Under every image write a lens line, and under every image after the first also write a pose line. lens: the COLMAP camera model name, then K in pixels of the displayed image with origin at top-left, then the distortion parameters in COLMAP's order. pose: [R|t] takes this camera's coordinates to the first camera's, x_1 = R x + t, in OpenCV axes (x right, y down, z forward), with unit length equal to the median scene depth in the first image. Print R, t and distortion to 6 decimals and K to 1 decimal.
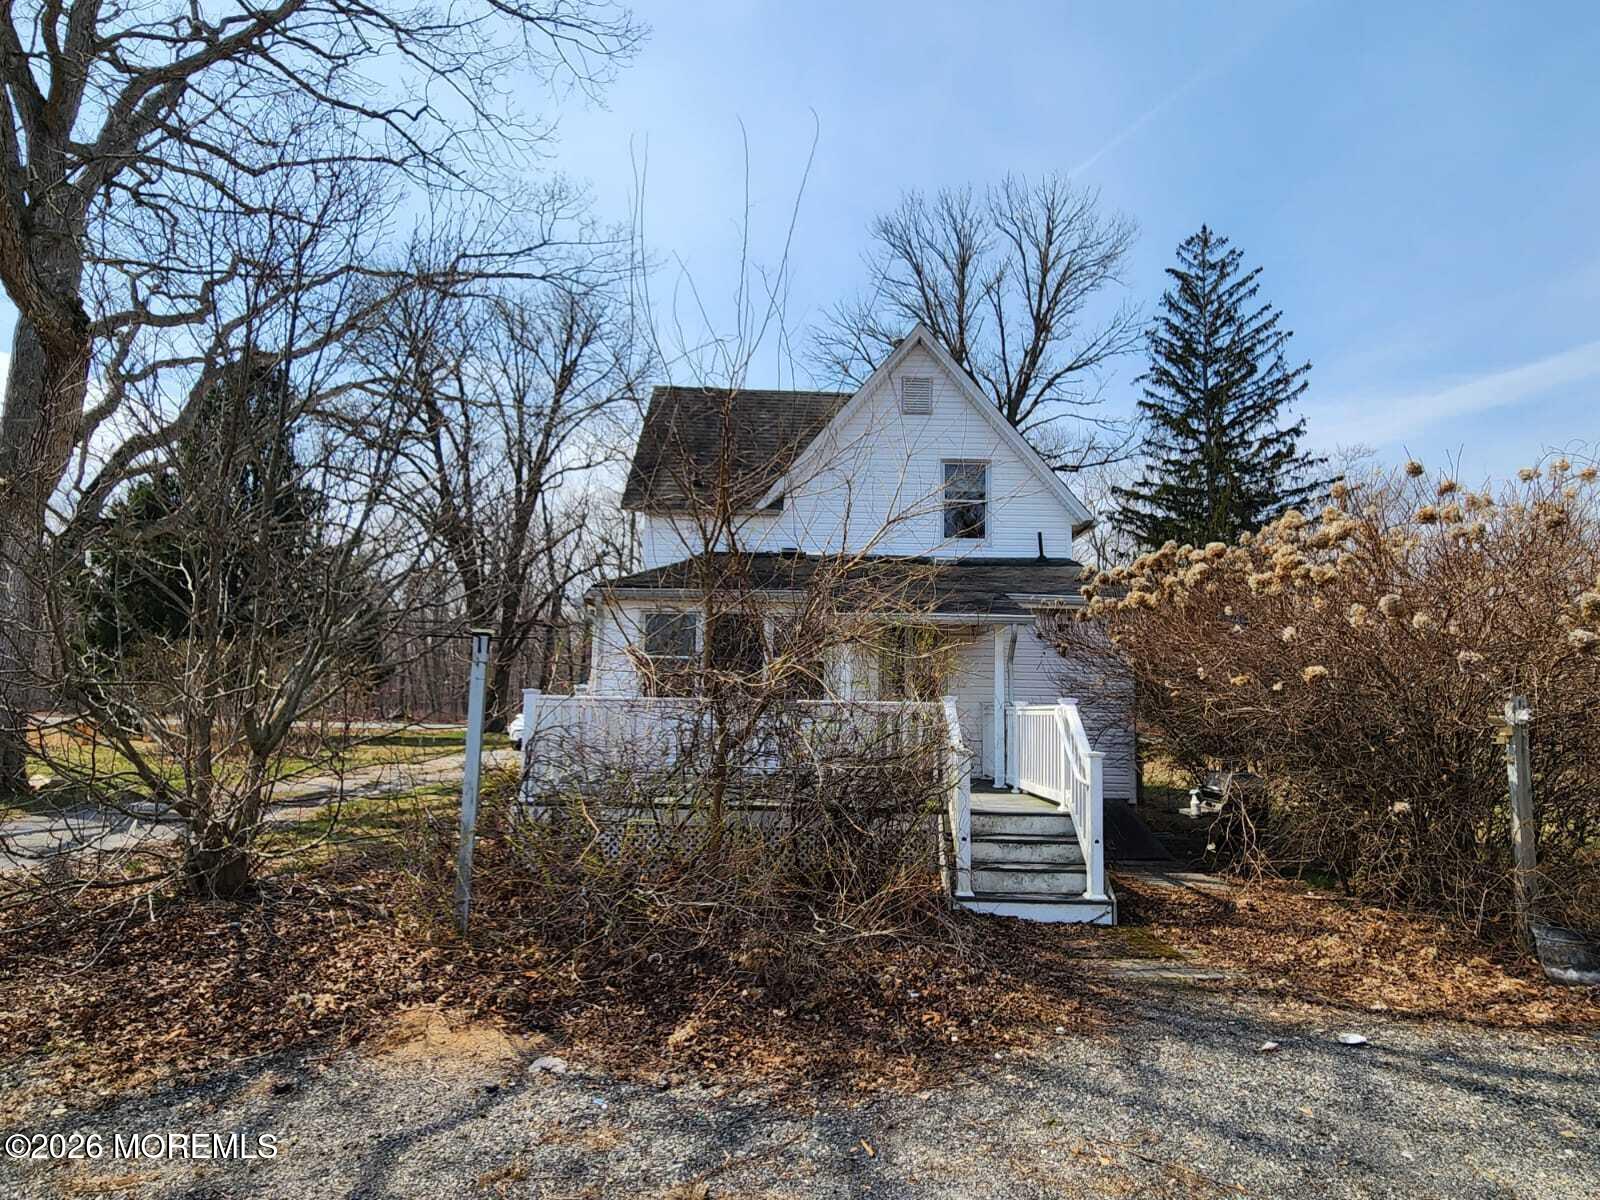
lens RADIAL K [[974.3, 0, 799.2], [0, 974.3, 627.6], [0, 0, 1]] dist [0.003038, -0.005972]
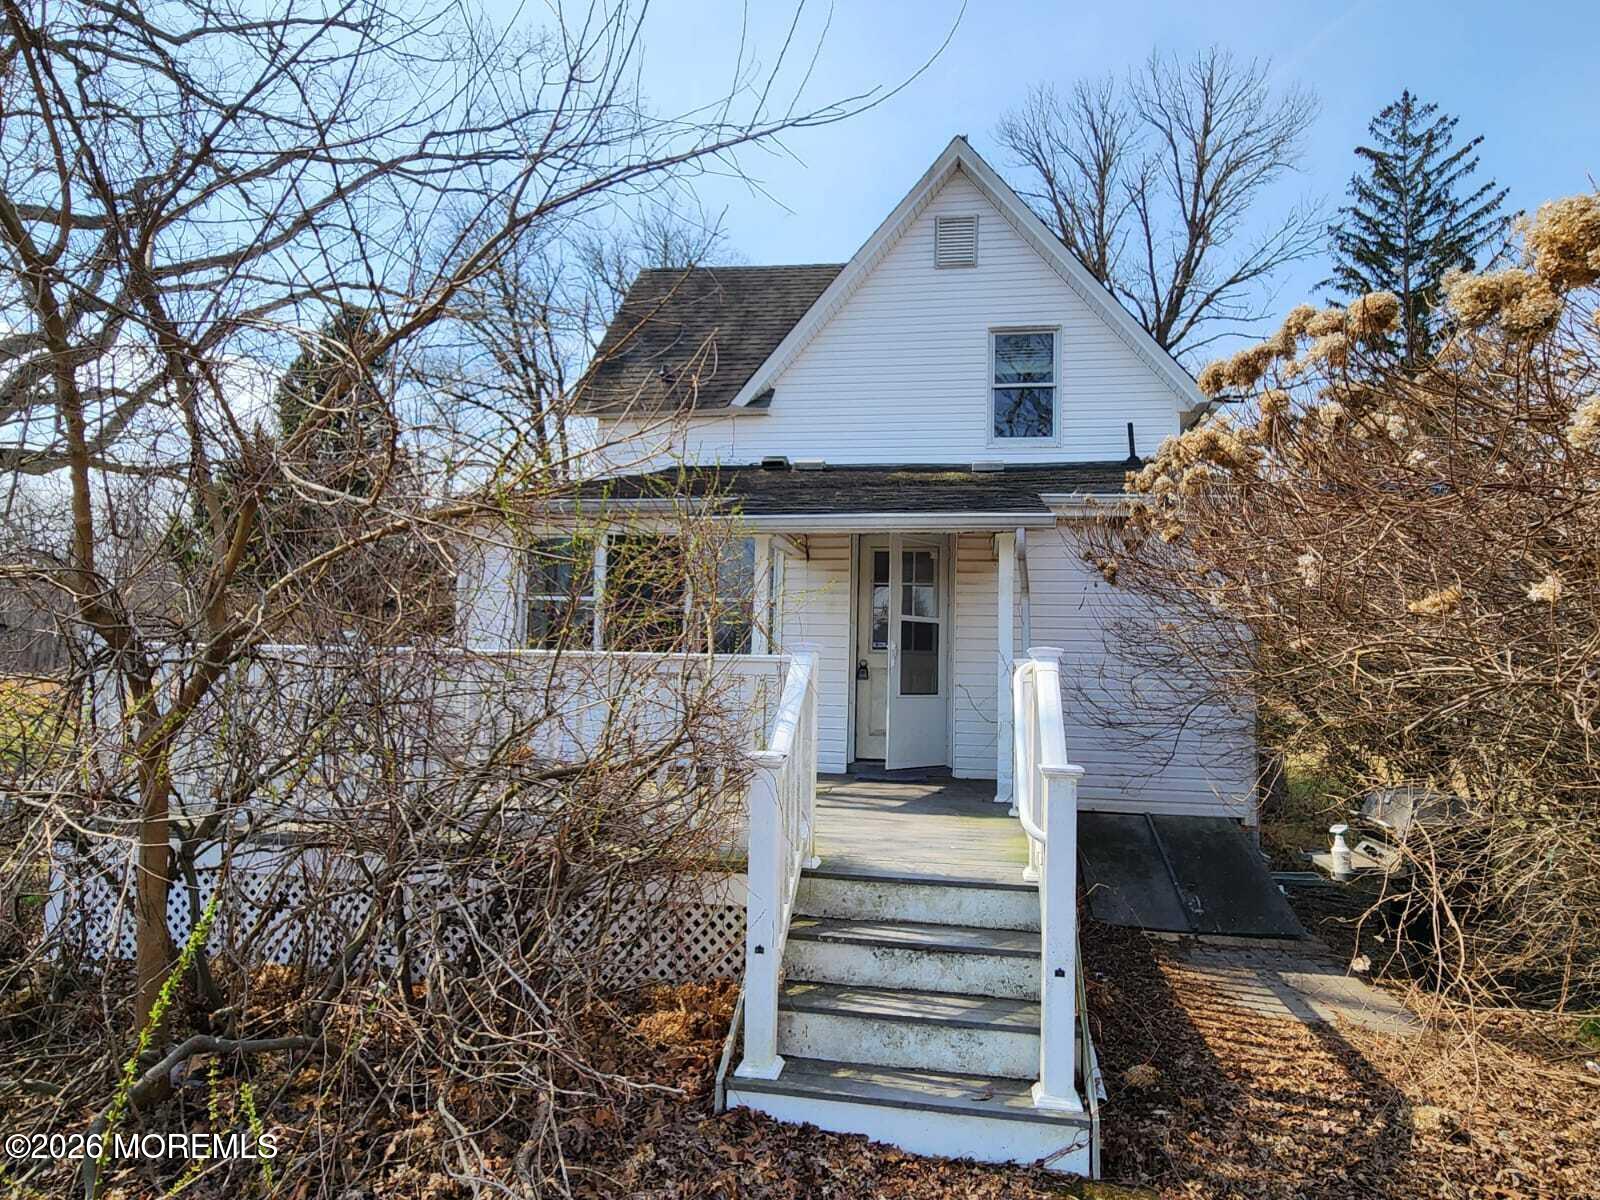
lens RADIAL K [[974.3, 0, 799.2], [0, 974.3, 627.6], [0, 0, 1]] dist [0.003038, -0.005972]
pose [[0.986359, -0.004518, -0.164546, 0.046444], [0.009270, 0.999562, 0.028119, 0.009547], [0.164347, -0.029261, 0.985969, 0.098868]]
